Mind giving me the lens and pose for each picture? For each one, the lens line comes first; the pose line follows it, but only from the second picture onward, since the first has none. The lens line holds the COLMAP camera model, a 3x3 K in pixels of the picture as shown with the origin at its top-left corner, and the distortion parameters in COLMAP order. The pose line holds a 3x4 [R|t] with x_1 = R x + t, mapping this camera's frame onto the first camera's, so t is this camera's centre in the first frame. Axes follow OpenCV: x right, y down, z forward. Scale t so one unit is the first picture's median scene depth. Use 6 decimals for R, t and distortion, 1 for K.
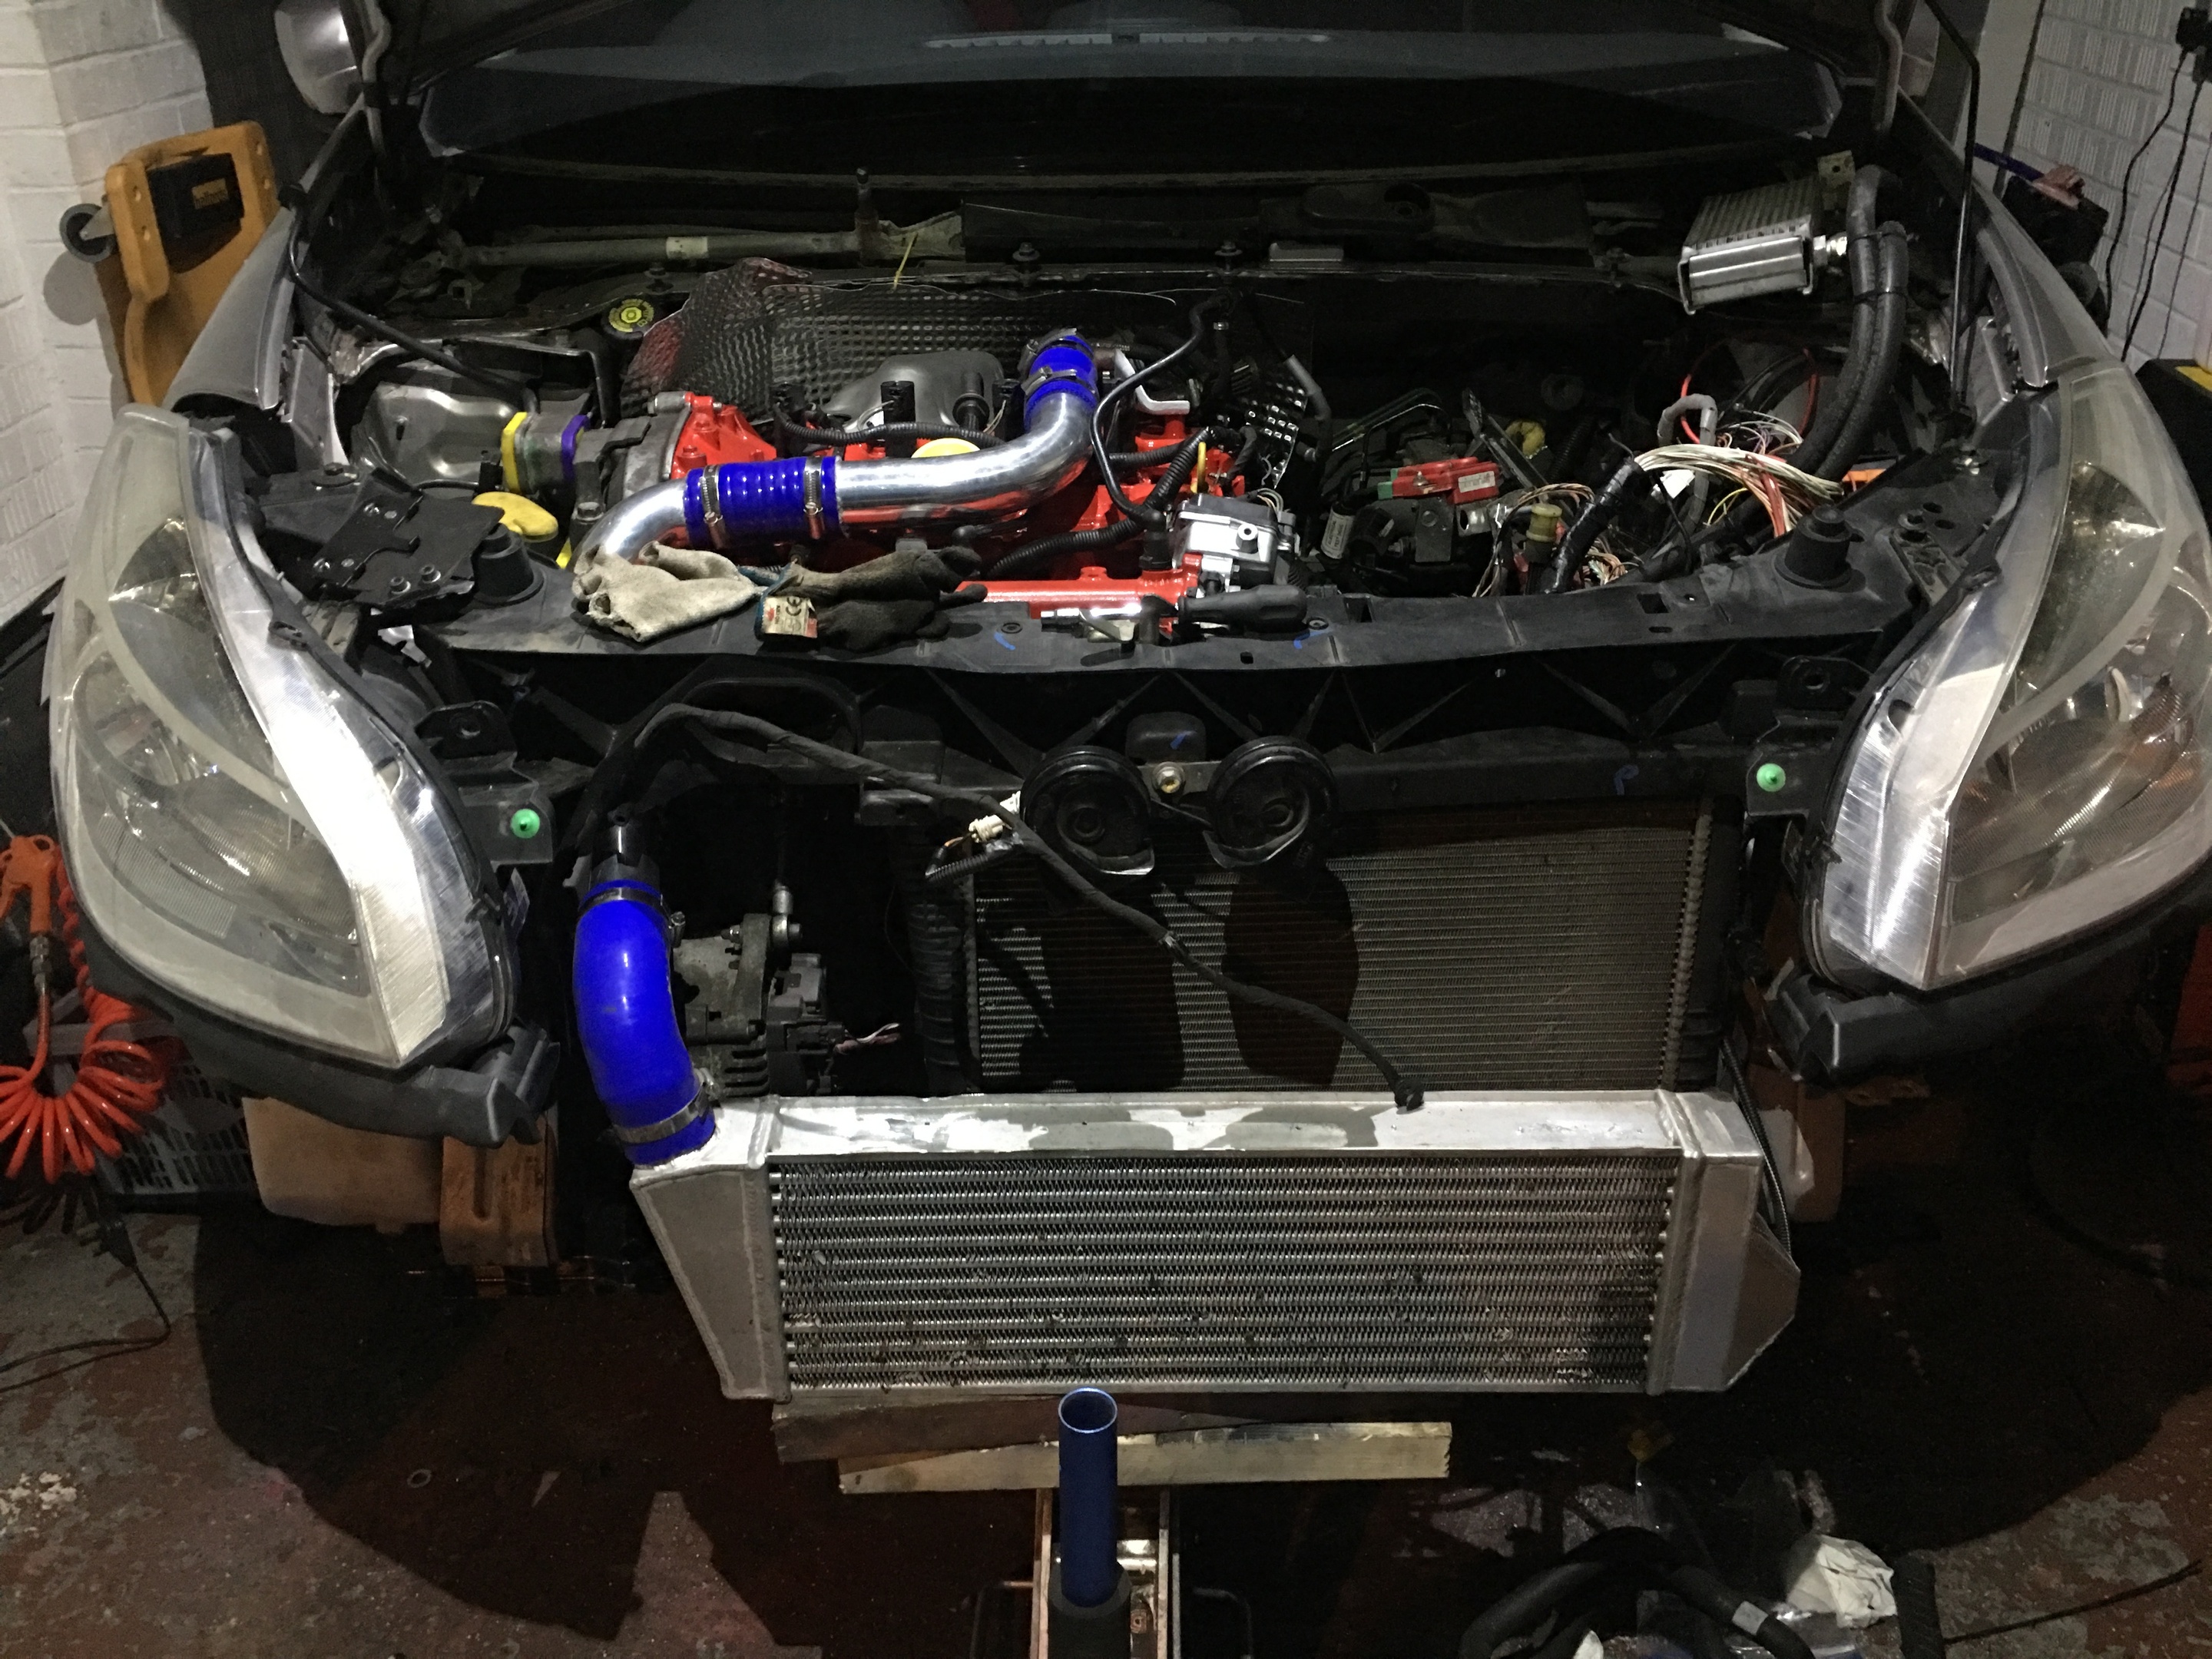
lens RADIAL K [[1835.7, 0, 1097.5], [0, 1835.7, 829.2], [0, 0, 1]] dist [0.045208, -0.075867]
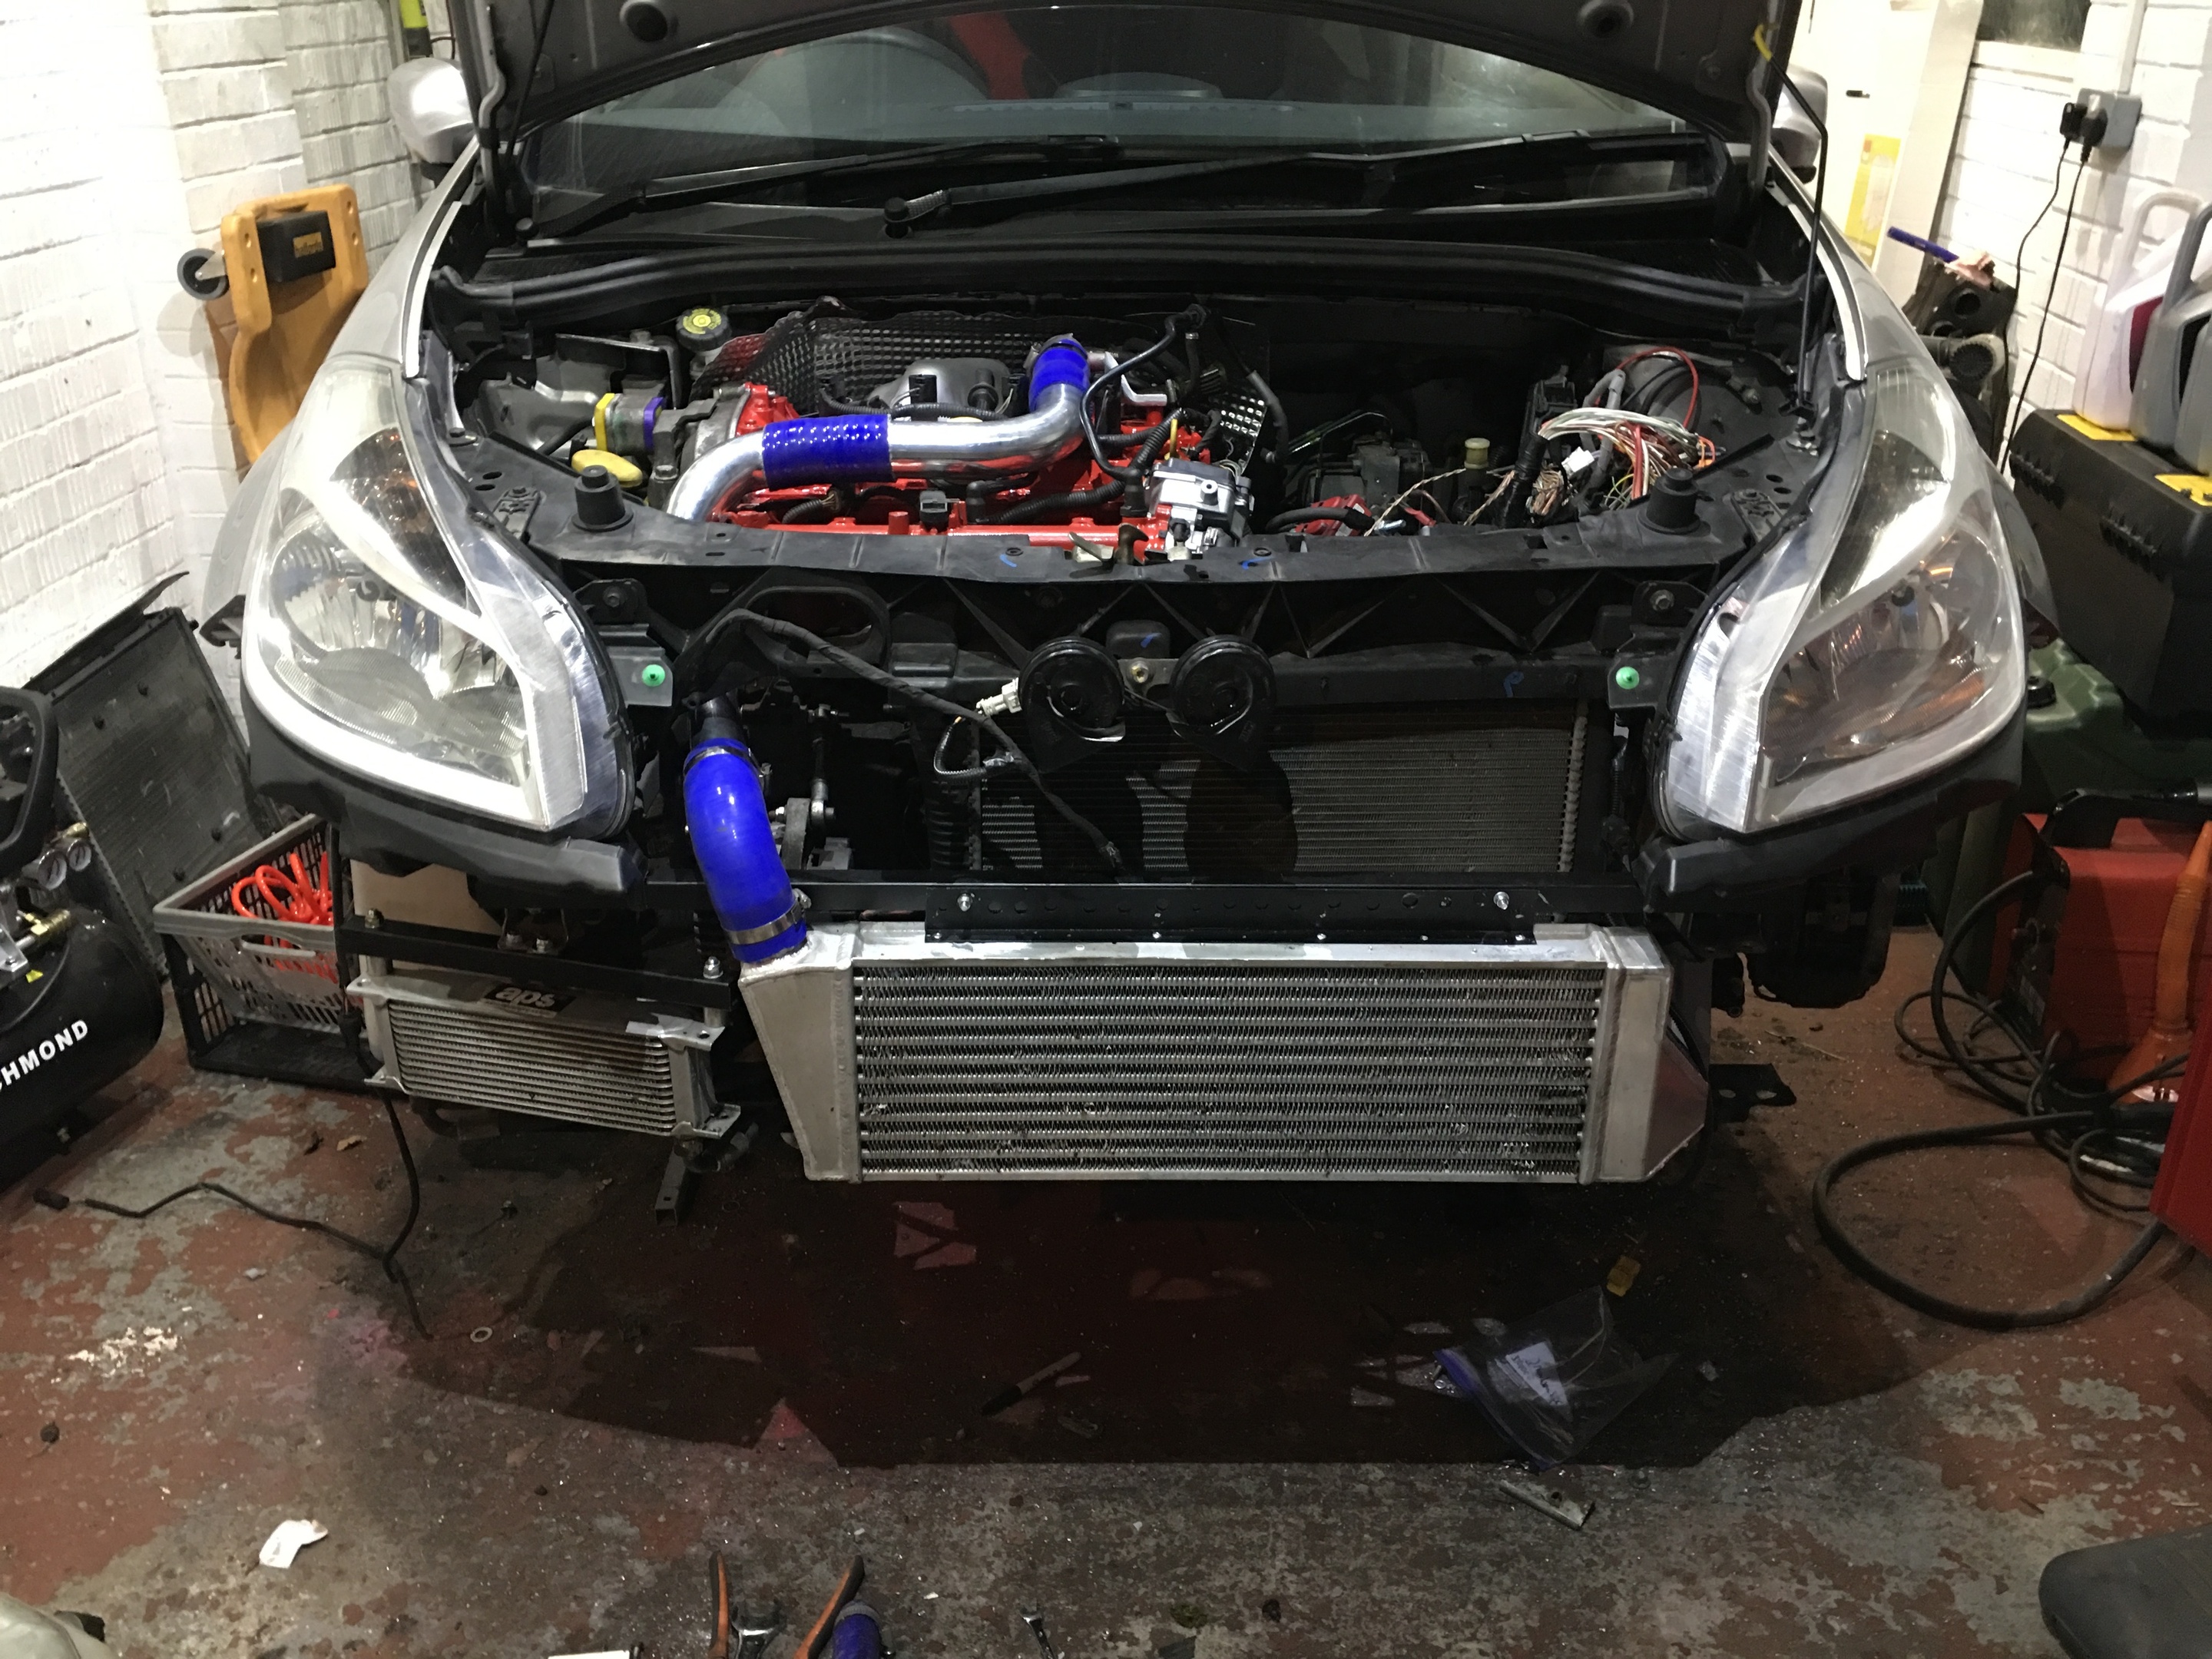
lens RADIAL K [[1835.7, 0, 1099.0], [0, 1835.7, 824.6], [0, 0, 1]] dist [0.045208, -0.075867]
pose [[0.999889, 0.014698, -0.002379, 0.013726], [-0.014809, 0.998266, -0.056974, 0.122382], [0.001537, 0.057003, 0.998373, -0.188853]]
